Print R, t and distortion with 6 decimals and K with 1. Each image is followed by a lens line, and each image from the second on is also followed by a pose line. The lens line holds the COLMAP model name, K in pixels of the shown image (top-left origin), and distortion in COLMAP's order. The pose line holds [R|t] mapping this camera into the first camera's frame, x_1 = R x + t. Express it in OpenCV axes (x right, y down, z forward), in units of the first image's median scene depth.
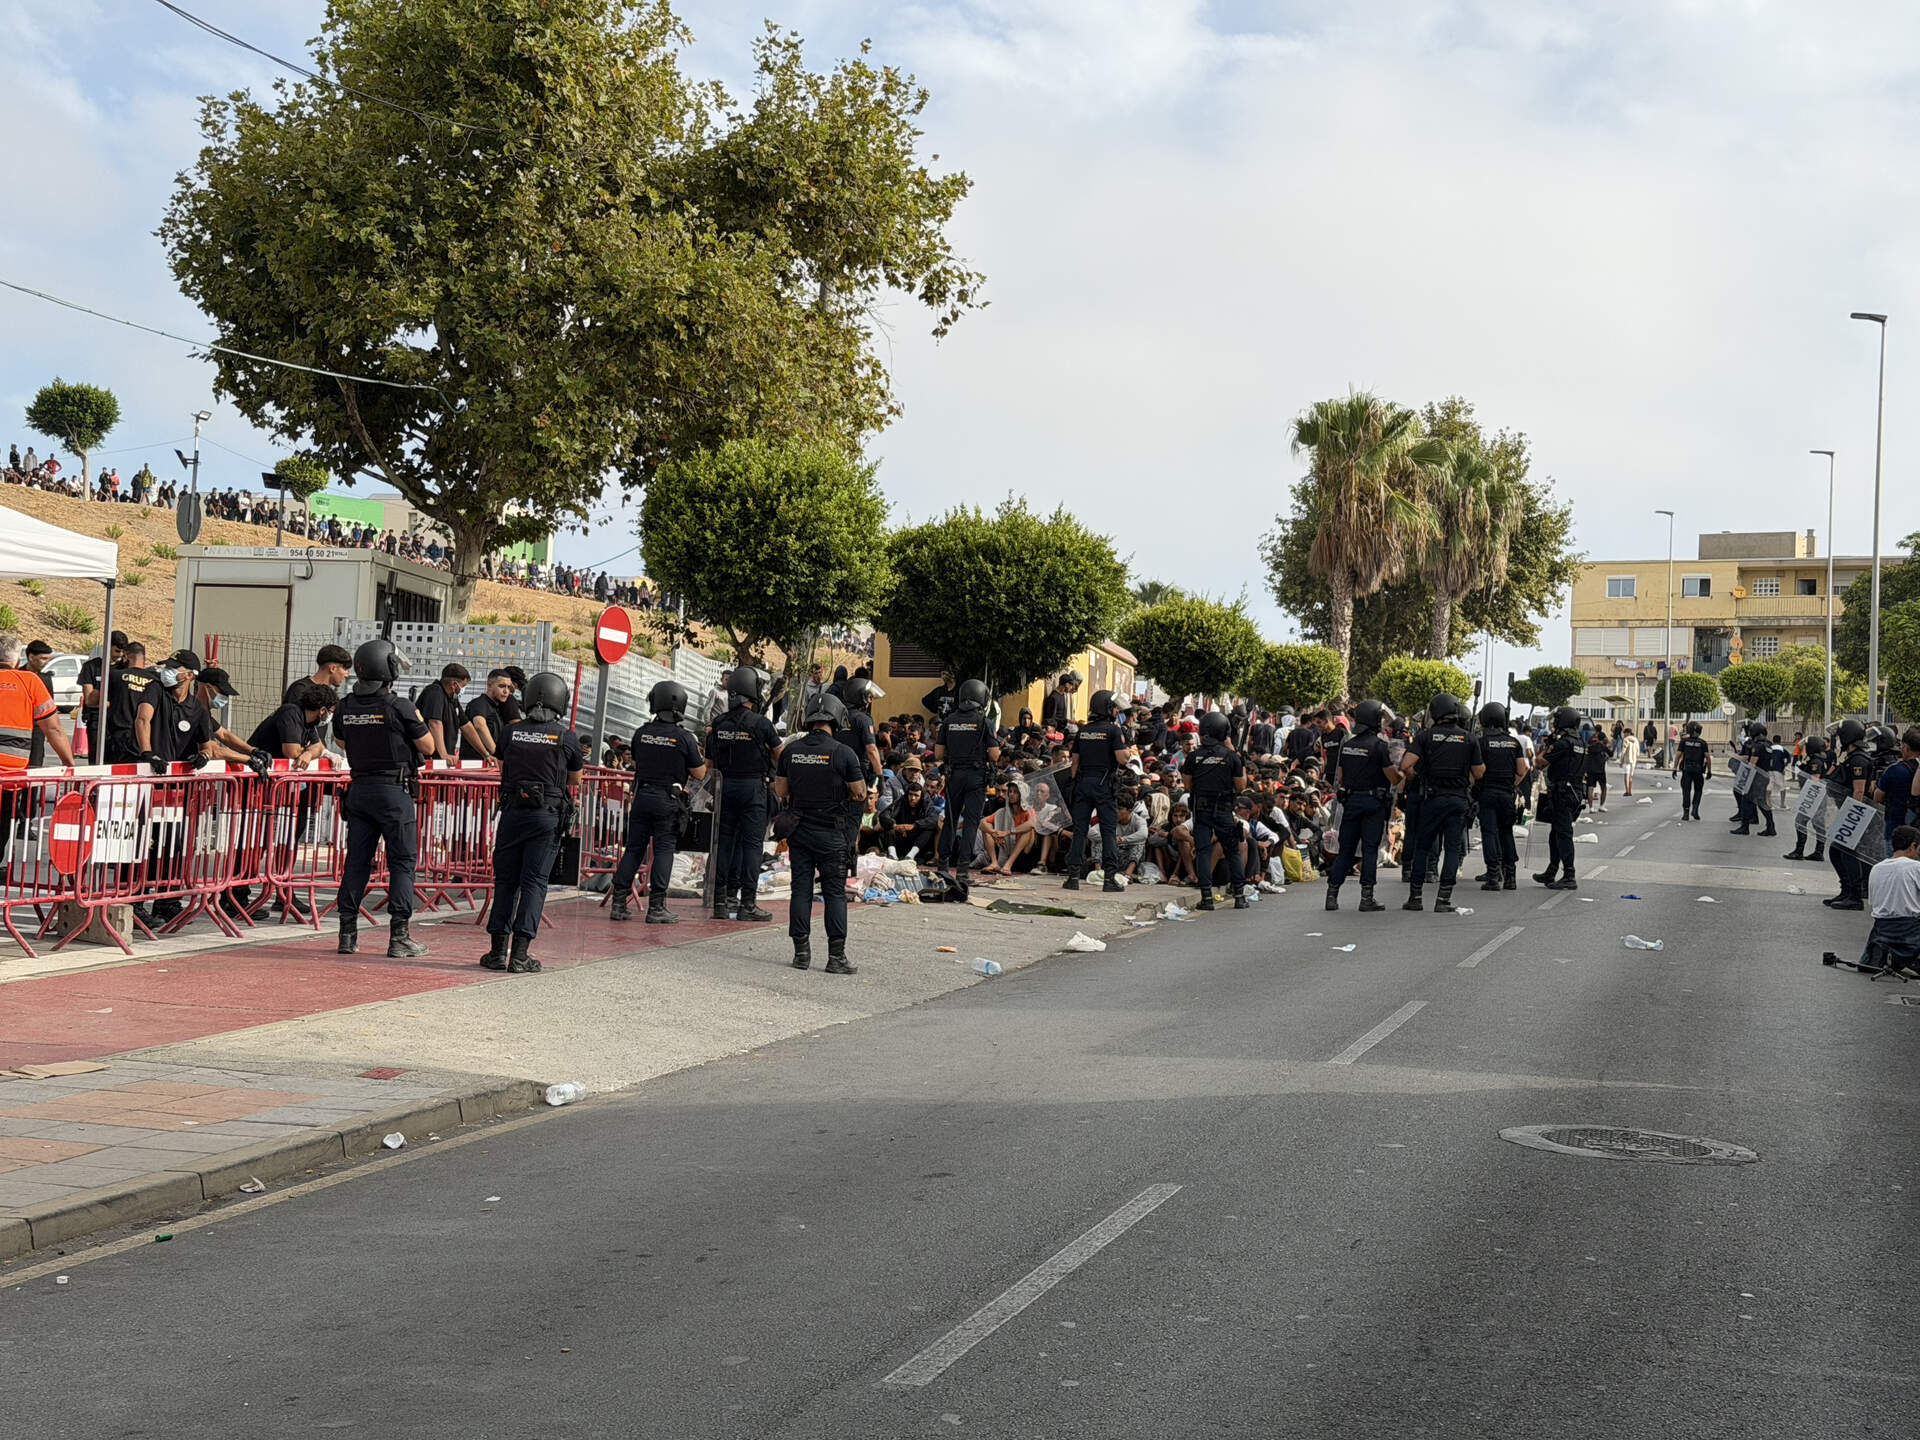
lens RADIAL K [[3131.1, 0, 954.8], [0, 3131.1, 741.0], [0, 0, 1]] dist [0.126413, 0.000000]
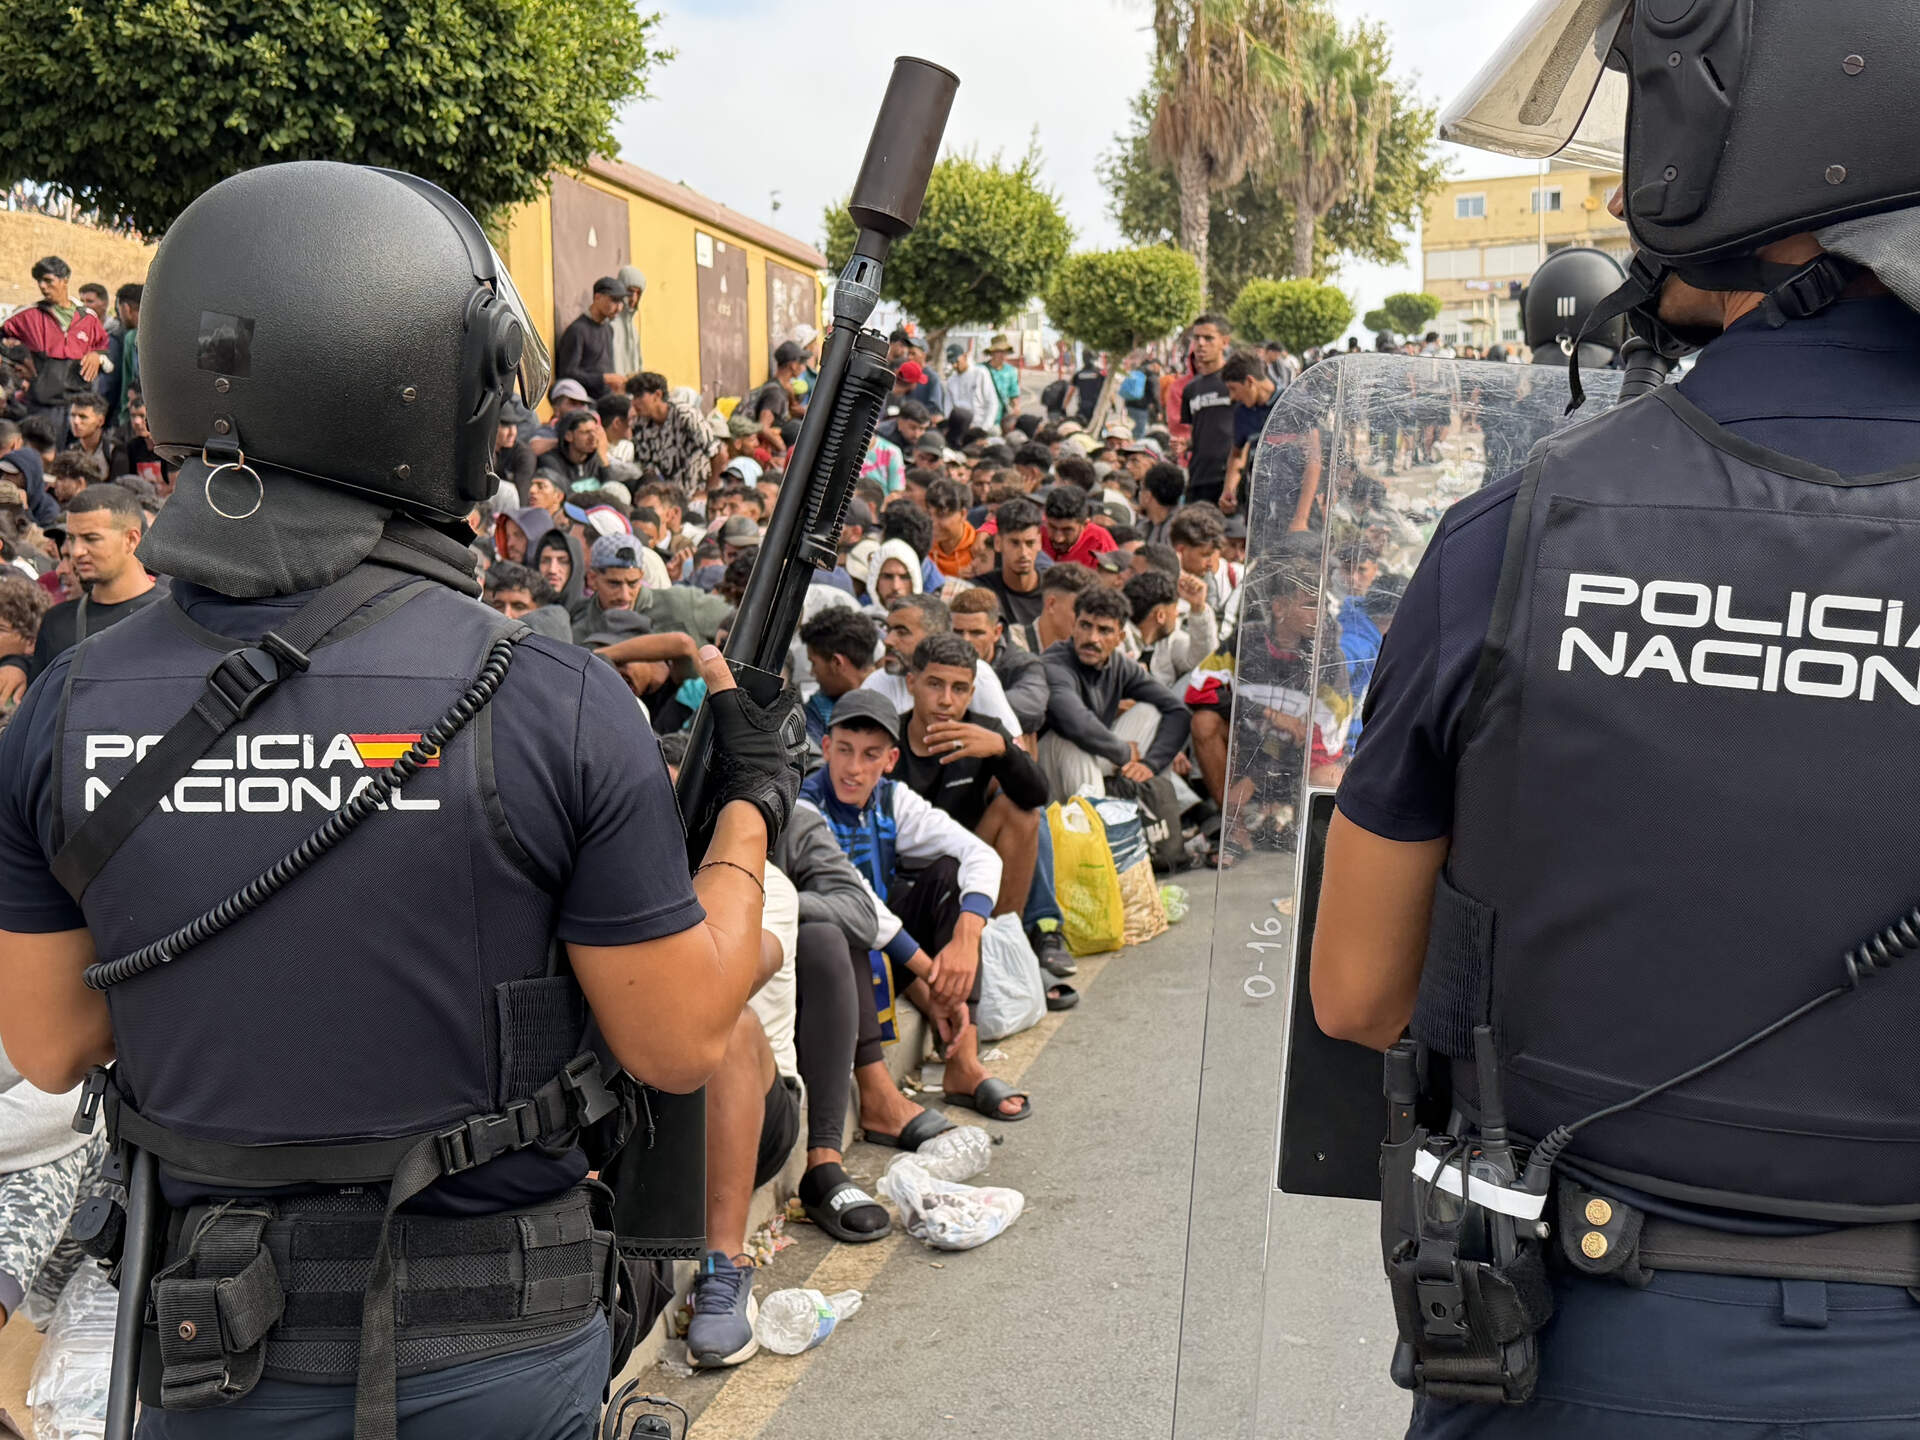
lens RADIAL K [[2623.6, 0, 946.2], [0, 2623.6, 753.4], [0, 0, 1]] dist [0.136831, 0.000000]
pose [[0.997942, -0.059836, 0.023047, 0.041697], [0.056208, 0.989301, 0.134625, -0.001303], [-0.030856, -0.133053, 0.990629, 0.358103]]
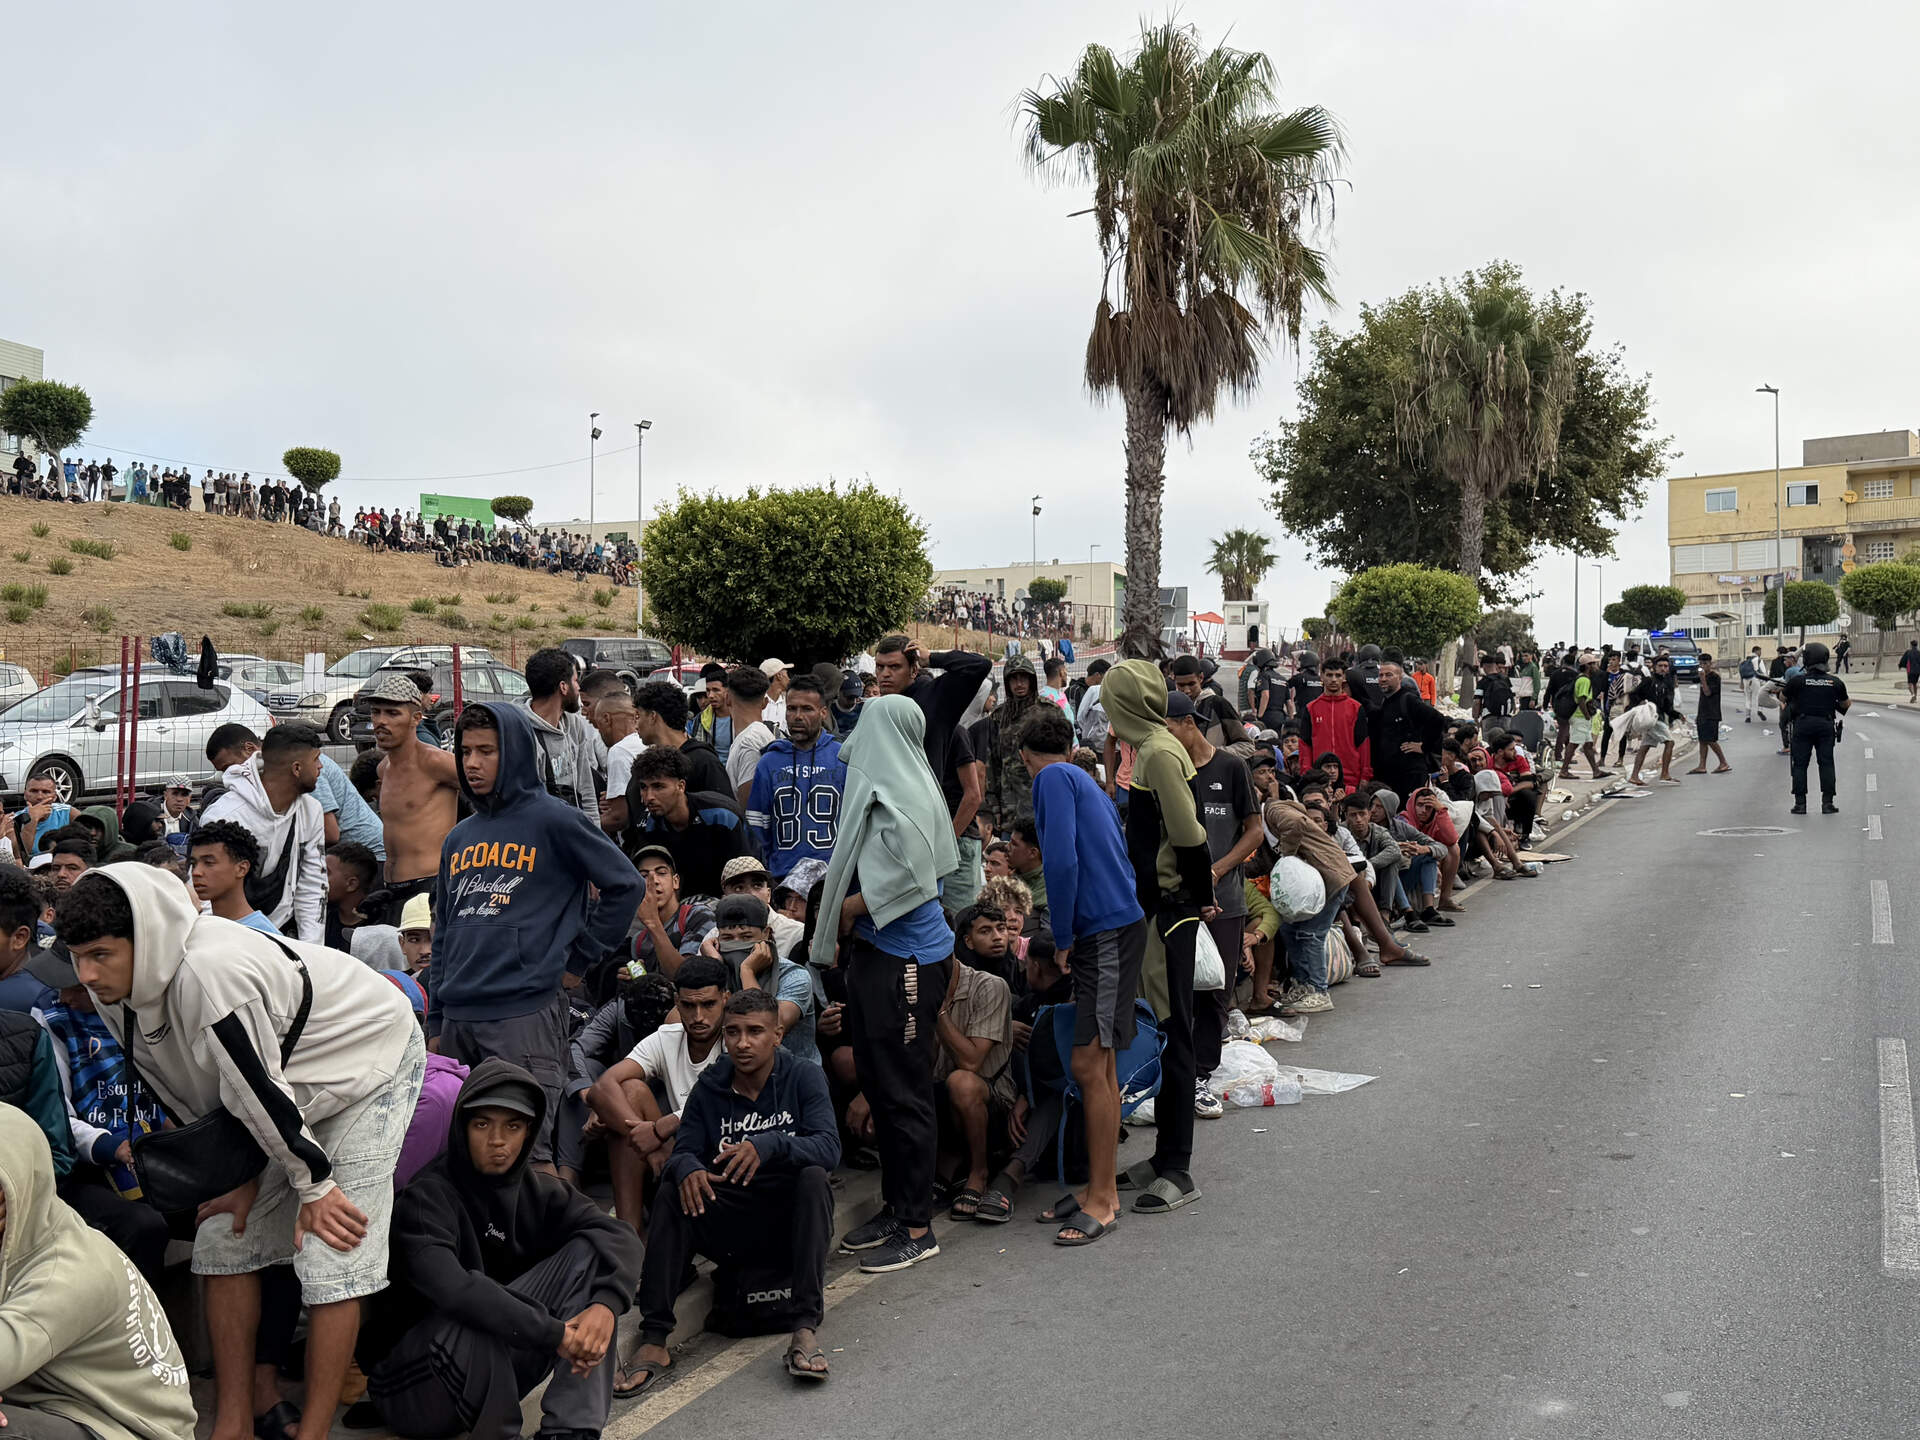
lens RADIAL K [[2215.2, 0, 897.2], [0, 2215.2, 781.4], [0, 0, 1]] dist [0.023988, 0.000000]
pose [[0.986974, -0.050901, -0.152615, 0.137530], [0.056966, 0.997740, 0.035633, -0.004010], [0.150457, -0.043863, 0.987643, 0.632848]]
